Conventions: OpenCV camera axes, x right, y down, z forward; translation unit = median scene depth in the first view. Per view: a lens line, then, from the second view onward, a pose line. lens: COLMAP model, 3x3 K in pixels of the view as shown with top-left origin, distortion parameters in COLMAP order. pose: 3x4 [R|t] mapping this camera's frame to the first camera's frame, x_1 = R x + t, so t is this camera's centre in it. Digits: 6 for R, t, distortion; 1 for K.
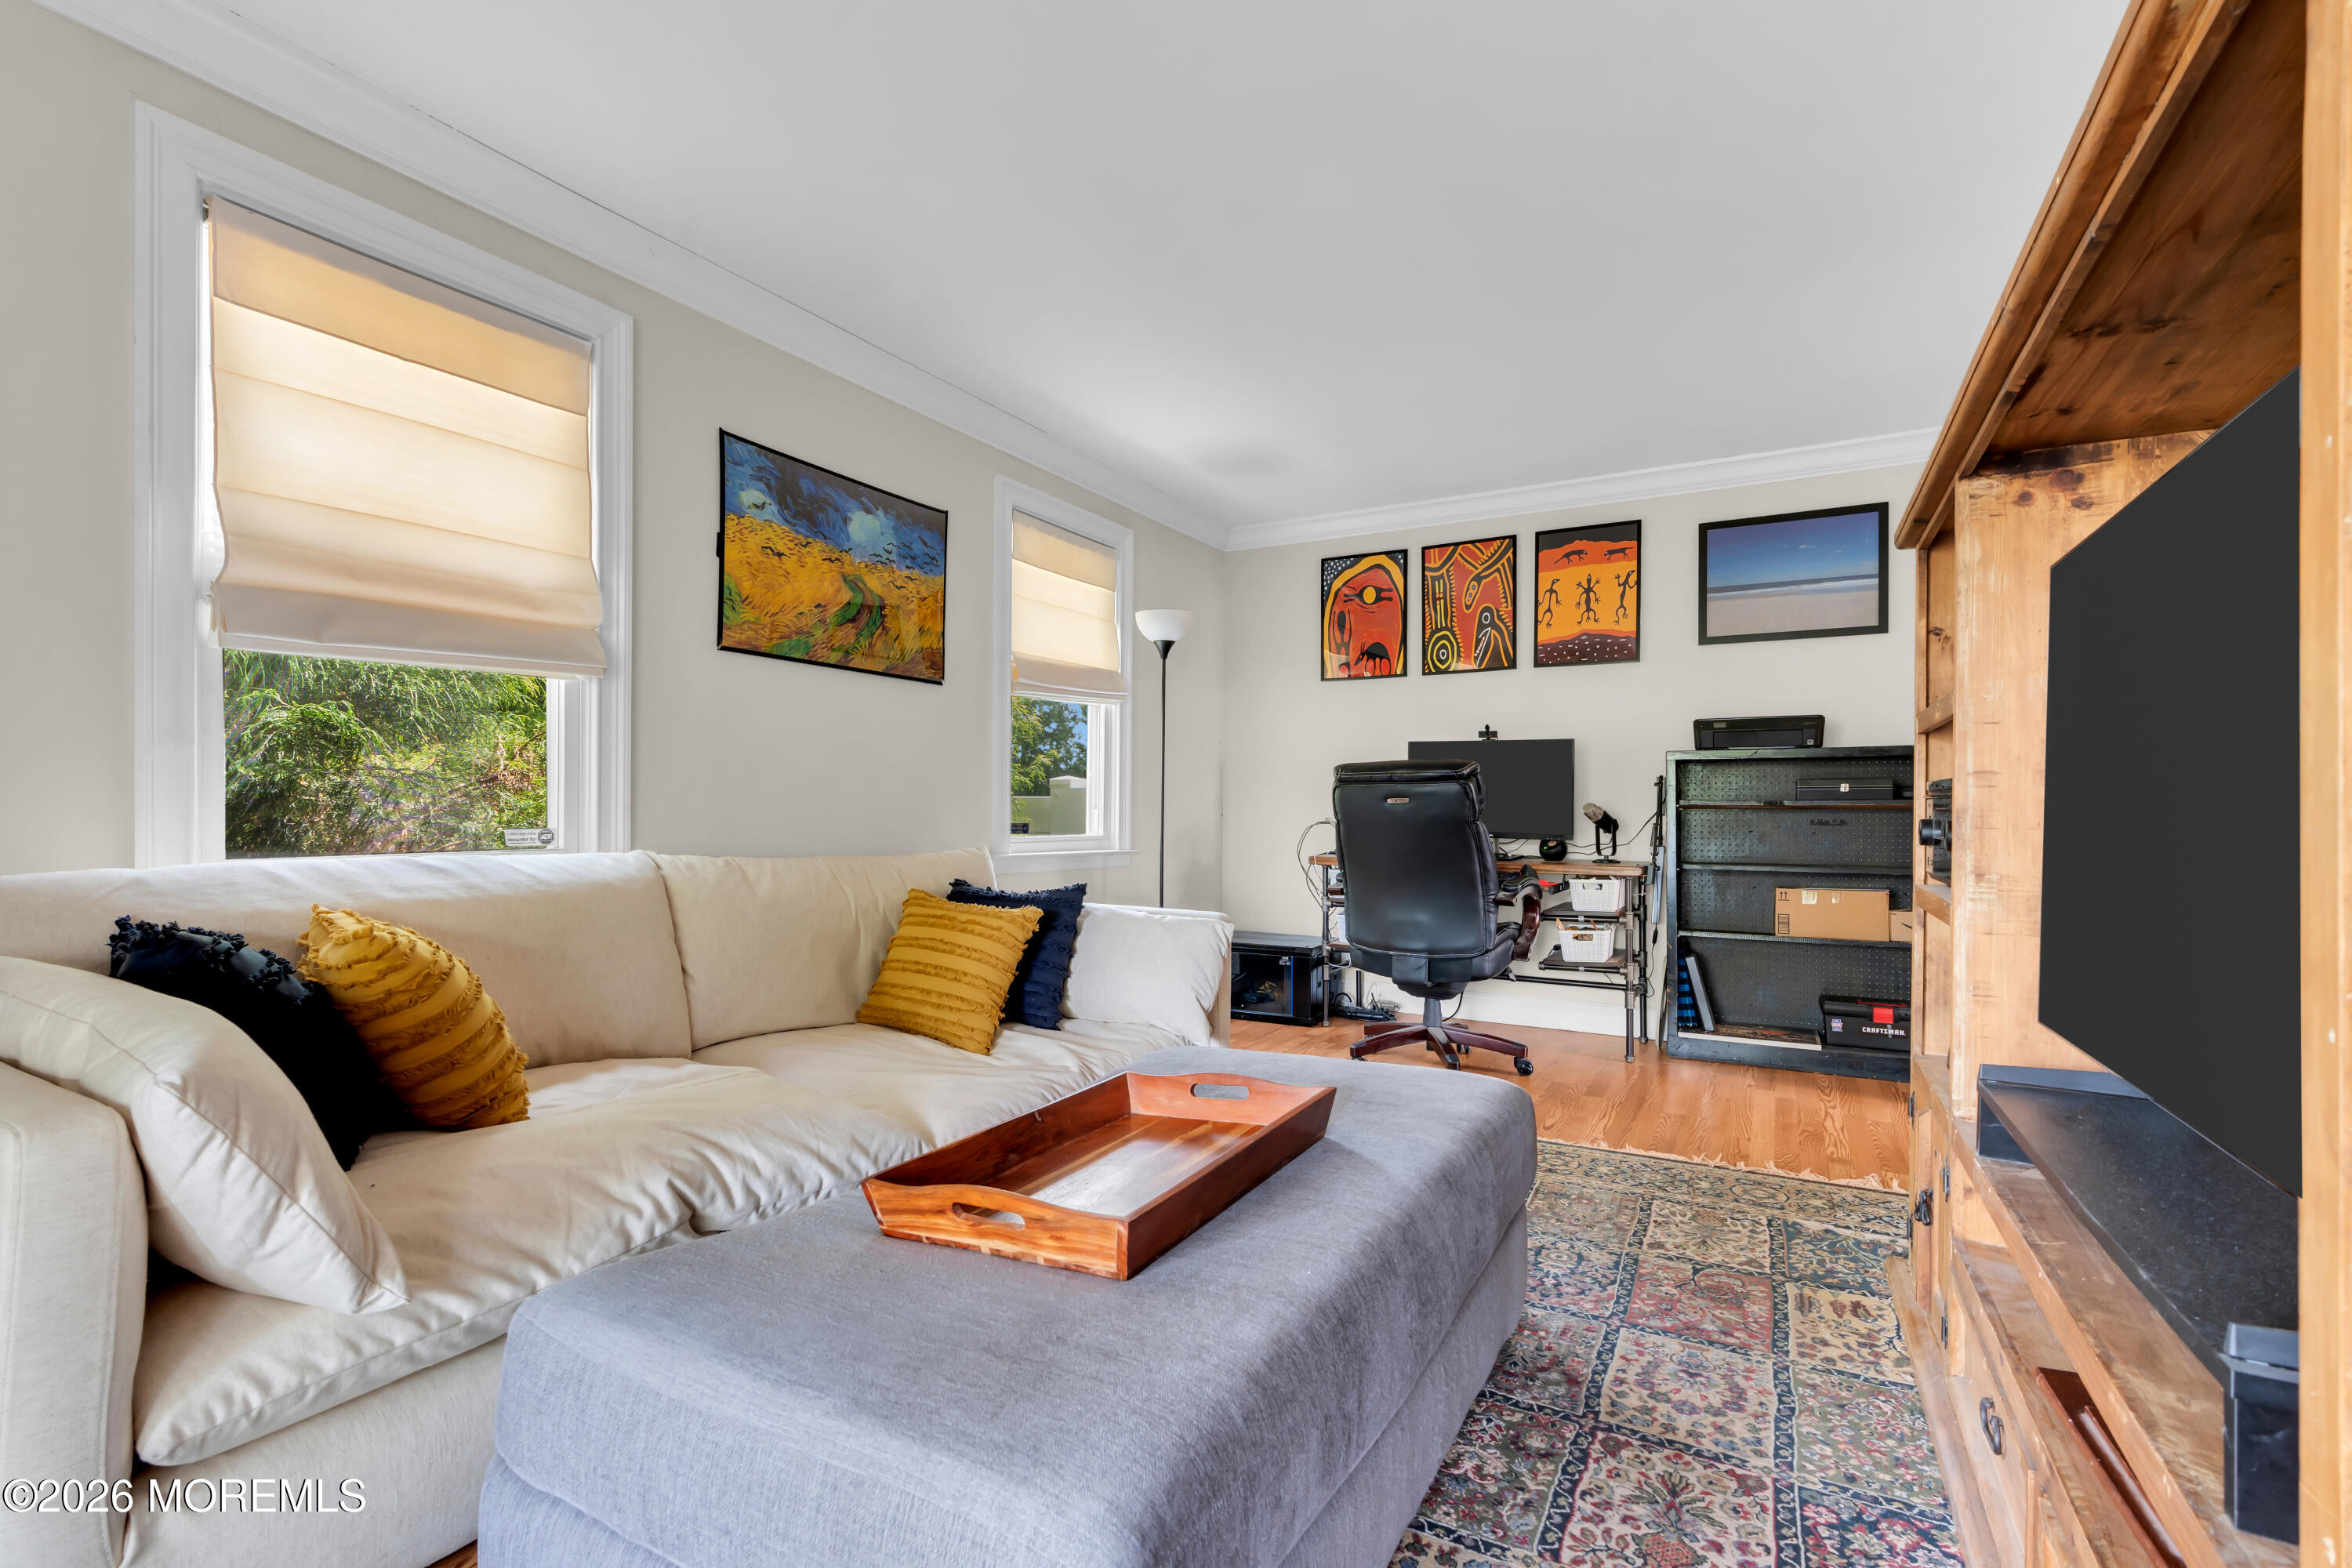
lens RADIAL K [[1052.0, 0, 1166.4], [0, 1052.0, 820.2], [0, 0, 1]] dist [-0.000481, -0.000087]
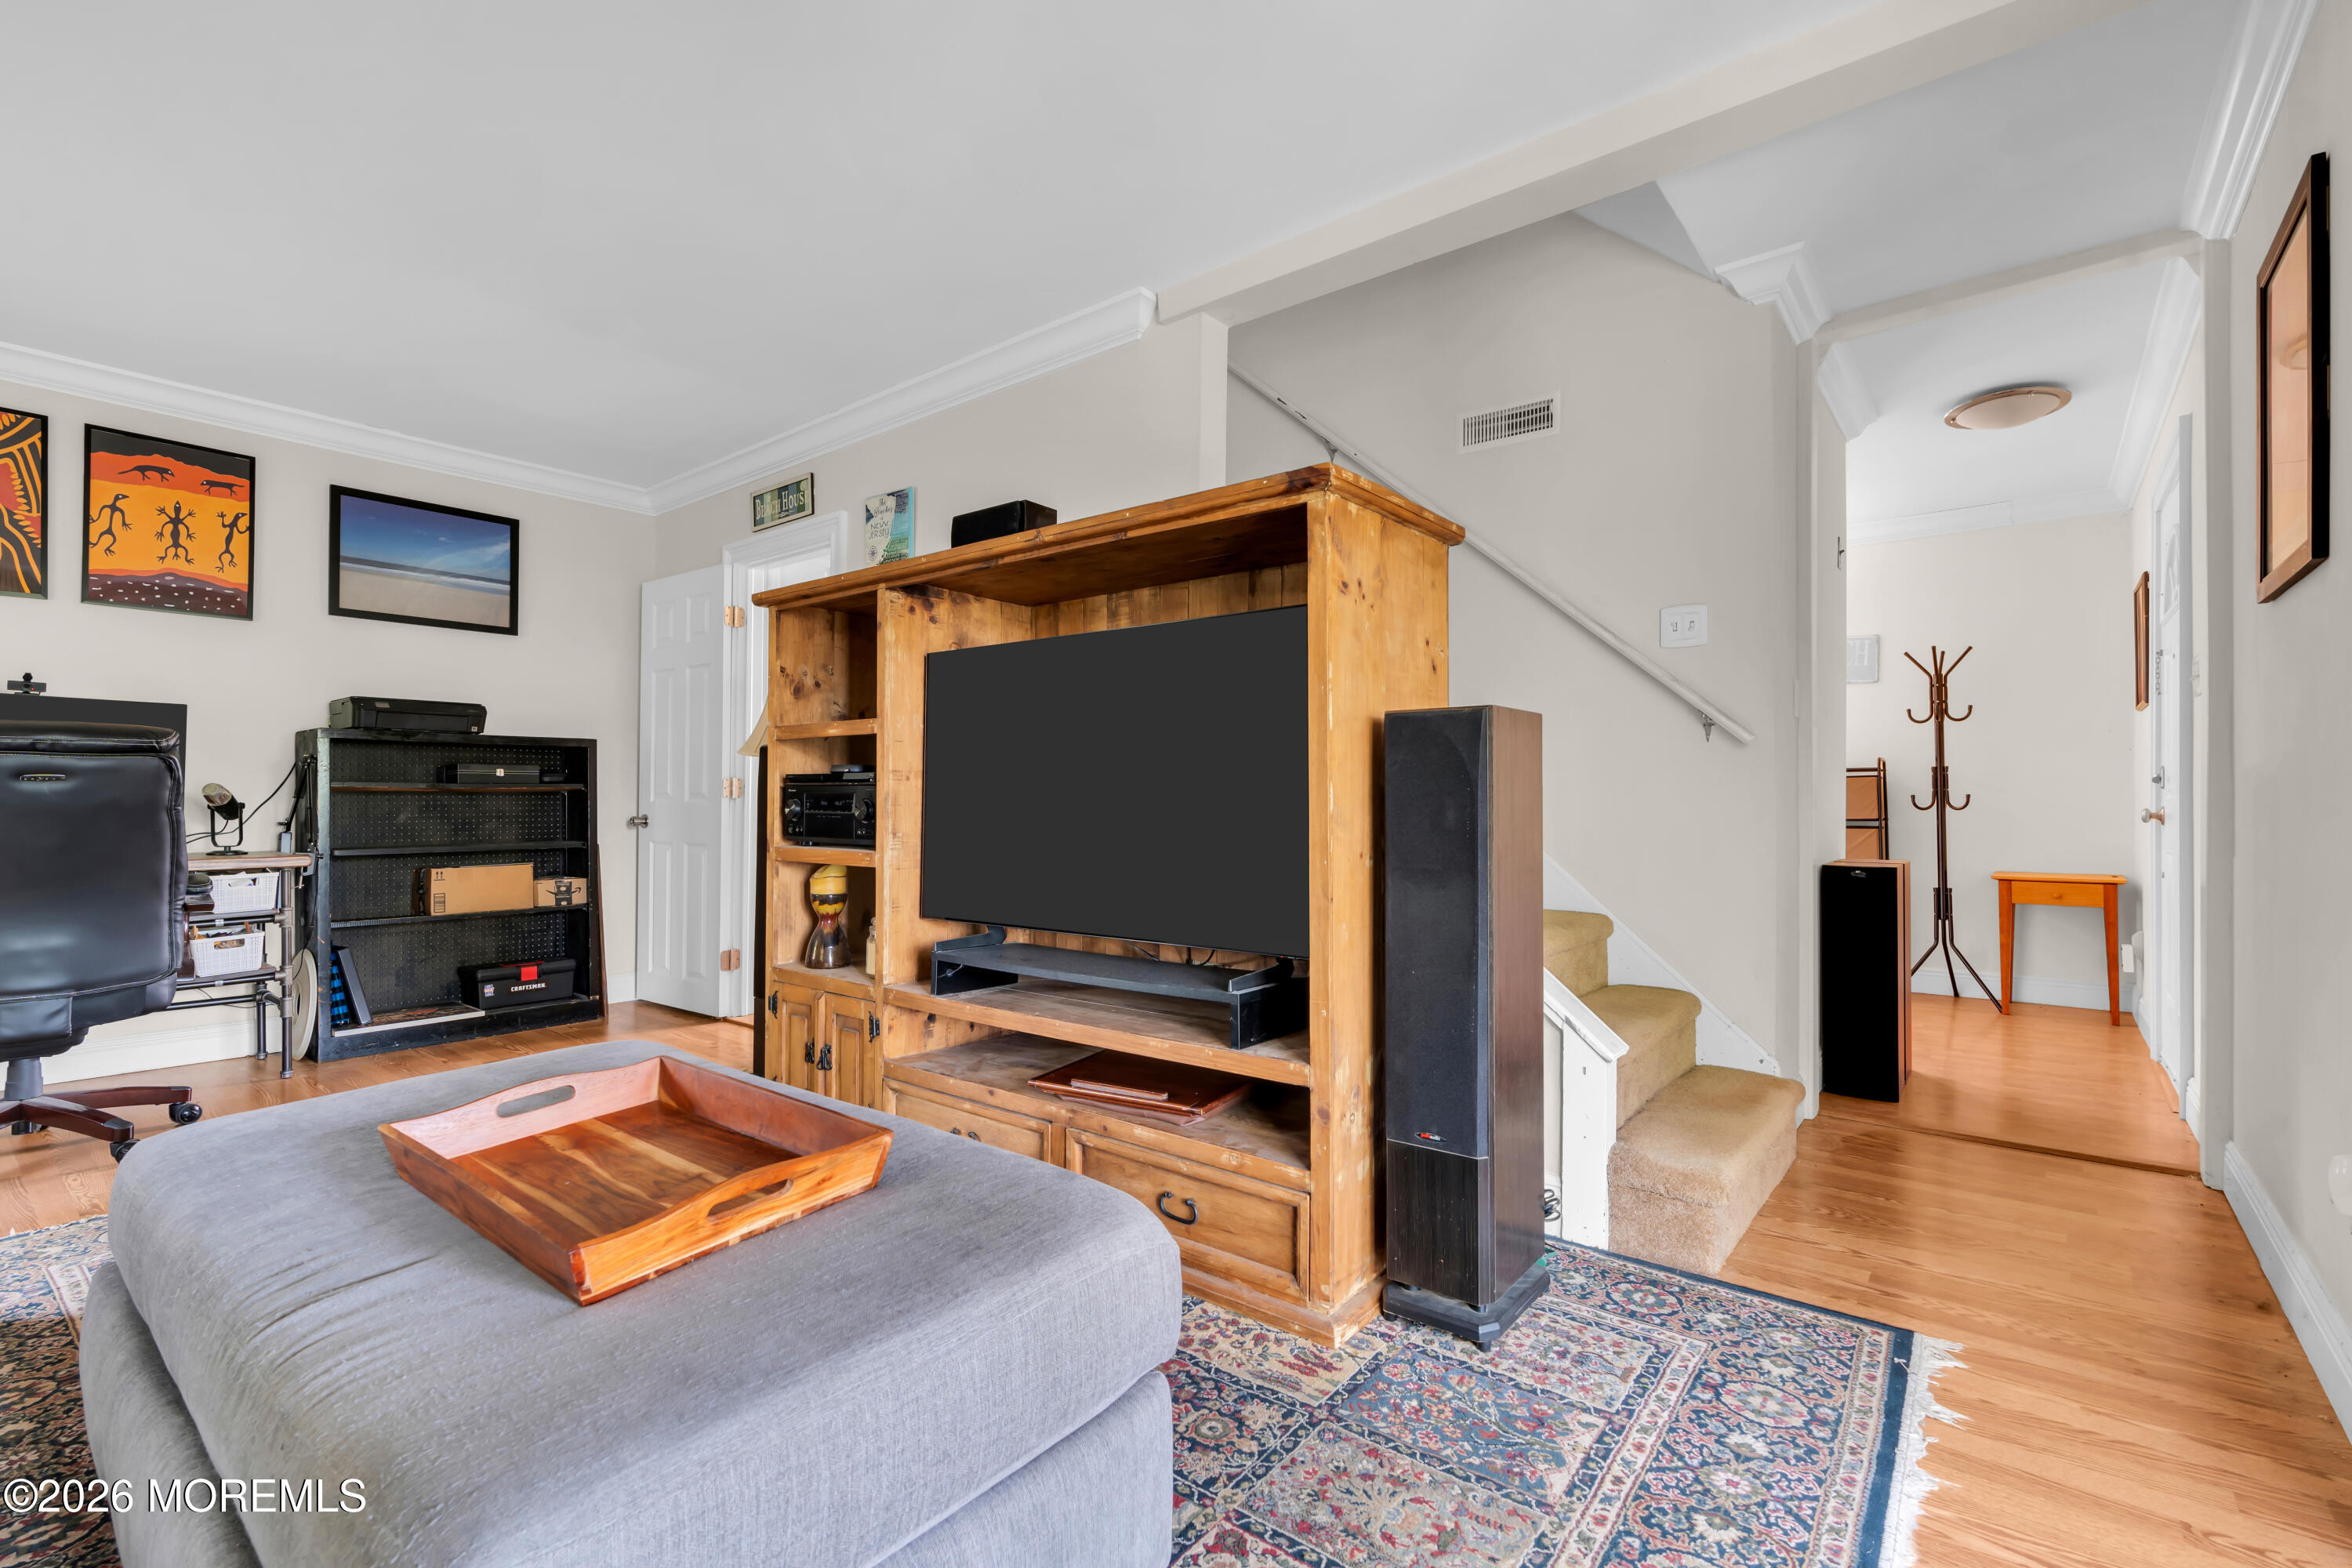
lens RADIAL K [[1047.0, 0, 1178.9], [0, 1047.0, 815.8], [0, 0, 1]] dist [-0.004633, 0.000575]
pose [[0.148347, -0.020058, 0.988732, -0.371814], [0.007019, 0.999790, 0.019229, -0.001881], [-0.988910, 0.004087, 0.148457, 0.153551]]
